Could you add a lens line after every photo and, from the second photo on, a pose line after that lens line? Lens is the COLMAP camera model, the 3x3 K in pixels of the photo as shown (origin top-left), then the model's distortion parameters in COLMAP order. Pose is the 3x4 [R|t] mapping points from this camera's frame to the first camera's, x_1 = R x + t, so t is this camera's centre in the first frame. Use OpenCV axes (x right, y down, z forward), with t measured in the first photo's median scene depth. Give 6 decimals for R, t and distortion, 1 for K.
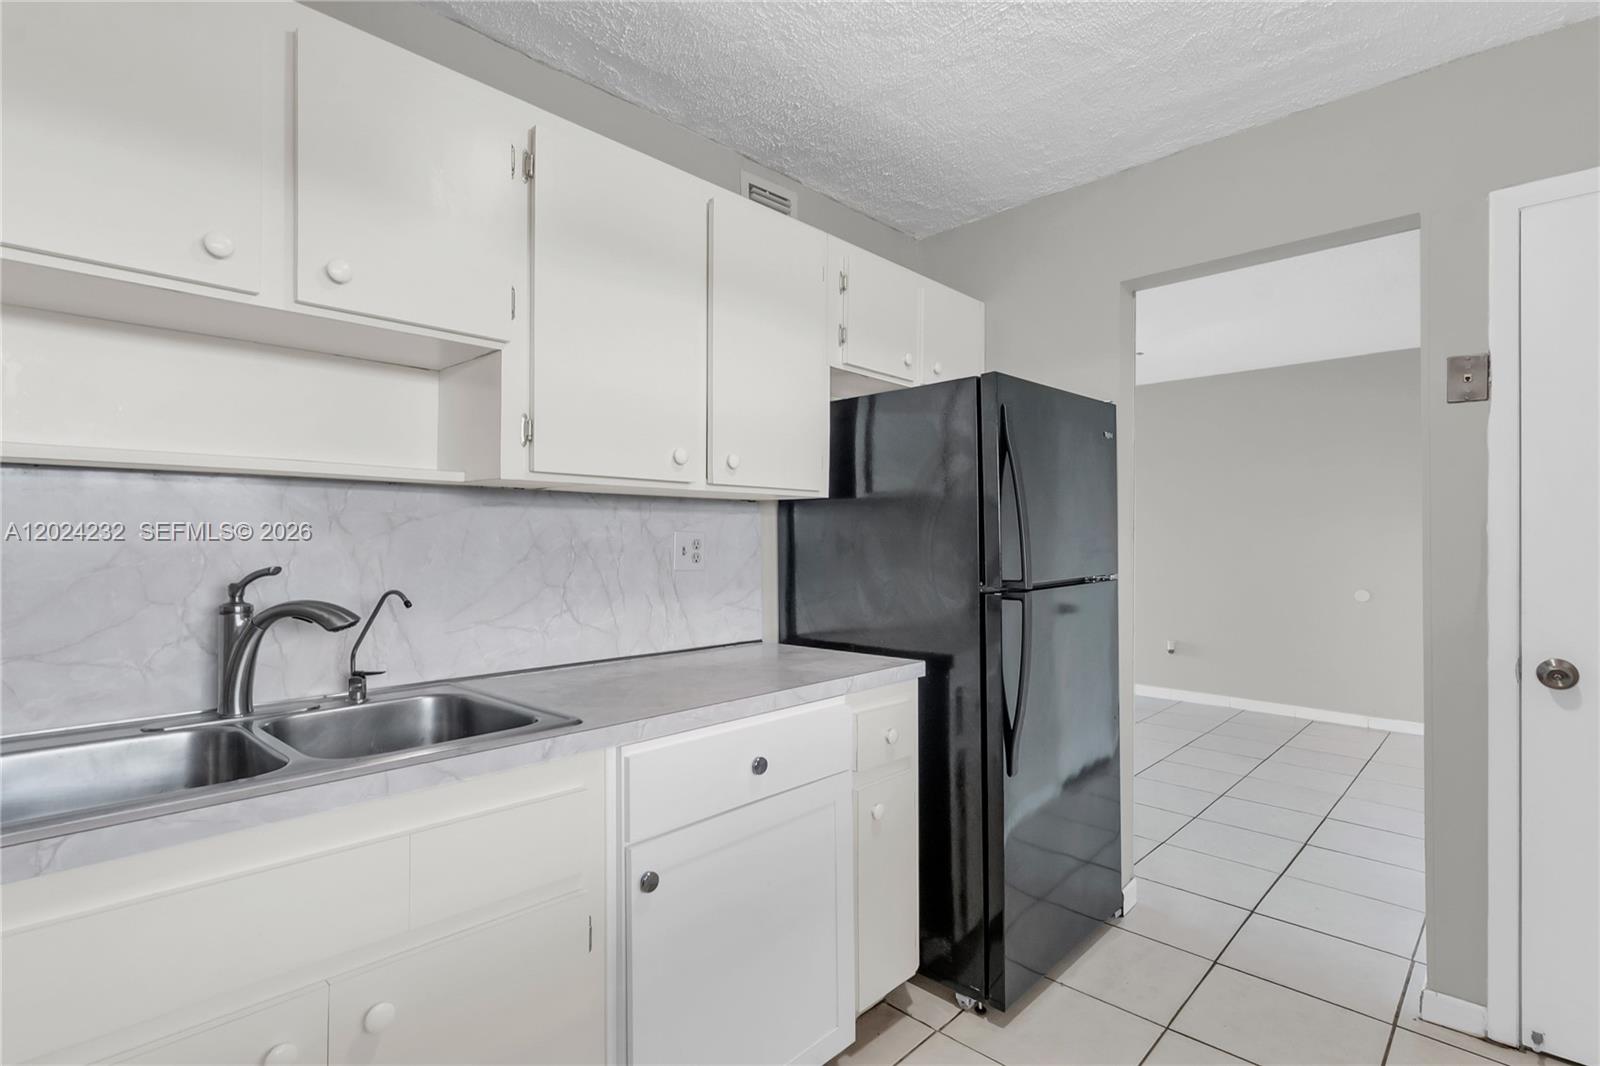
lens RADIAL K [[772.5, 0, 800.8], [0, 772.5, 523.5], [0, 0, 1]] dist [-0.004103, 0.000484]
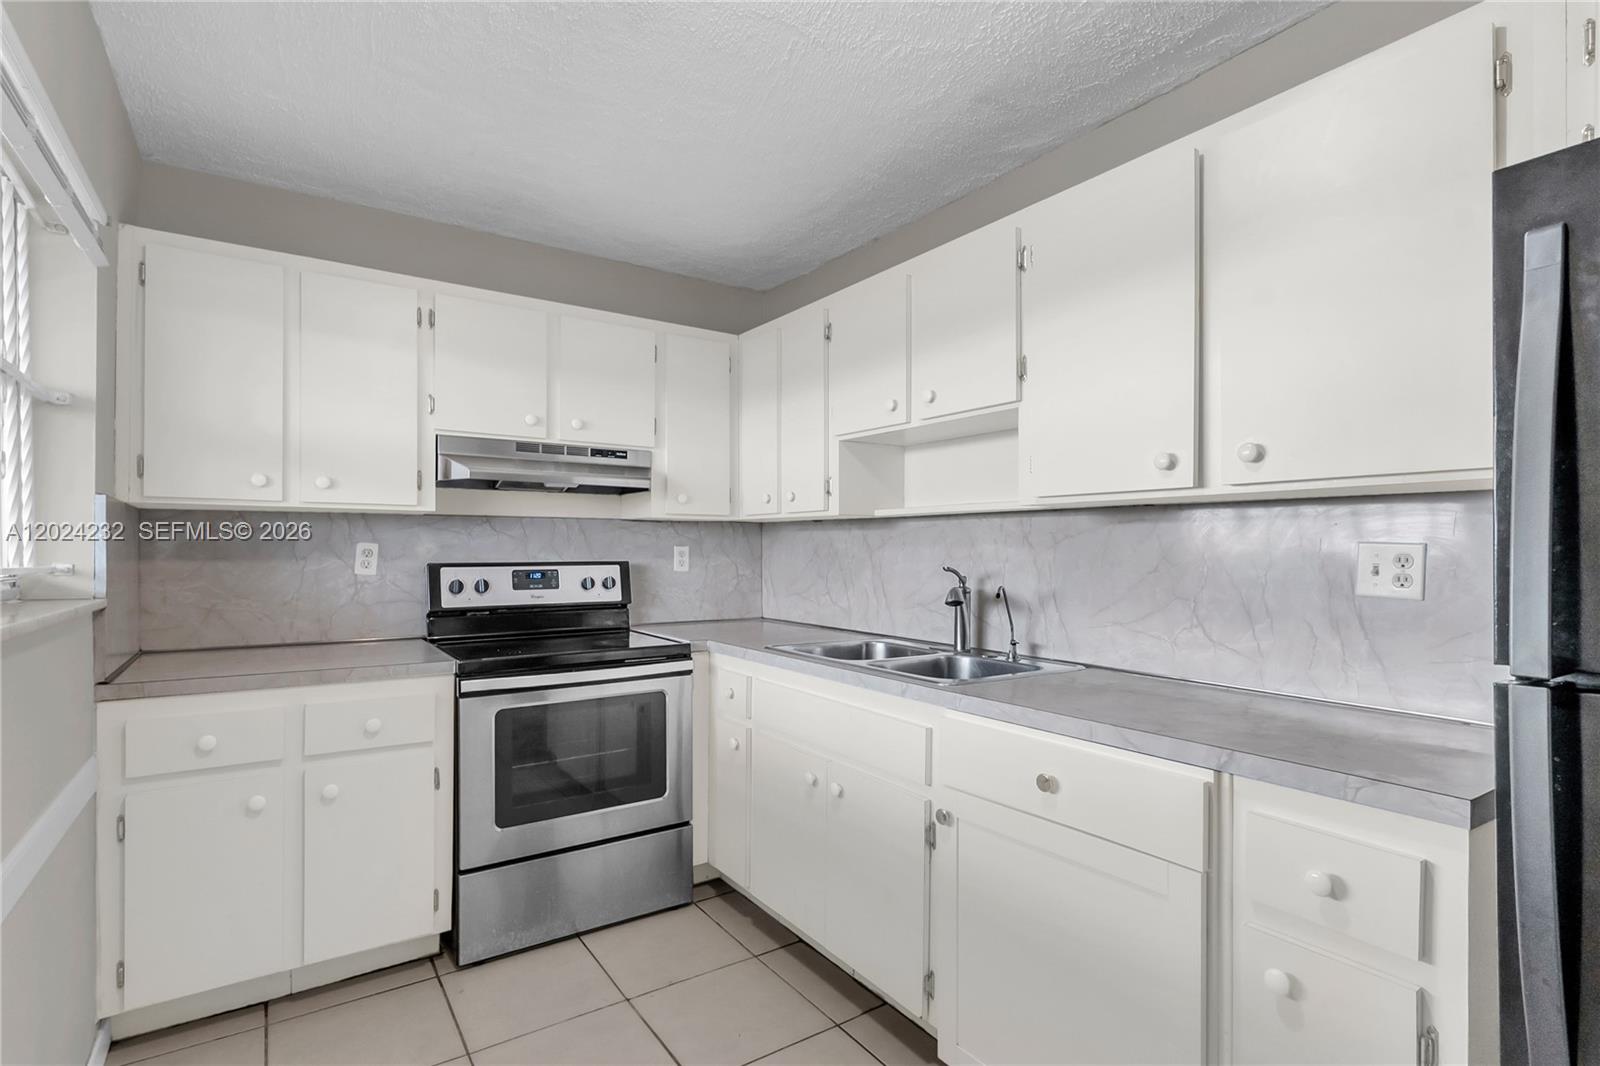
lens RADIAL K [[772.5, 0, 831.9], [0, 772.5, 566.0], [0, 0, 1]] dist [-0.004103, 0.000484]
pose [[-0.177152, 0.017499, -0.984028, 0.815099], [0.011195, 0.999813, 0.015764, 0.018408], [0.984120, -0.008224, -0.177315, 0.784908]]
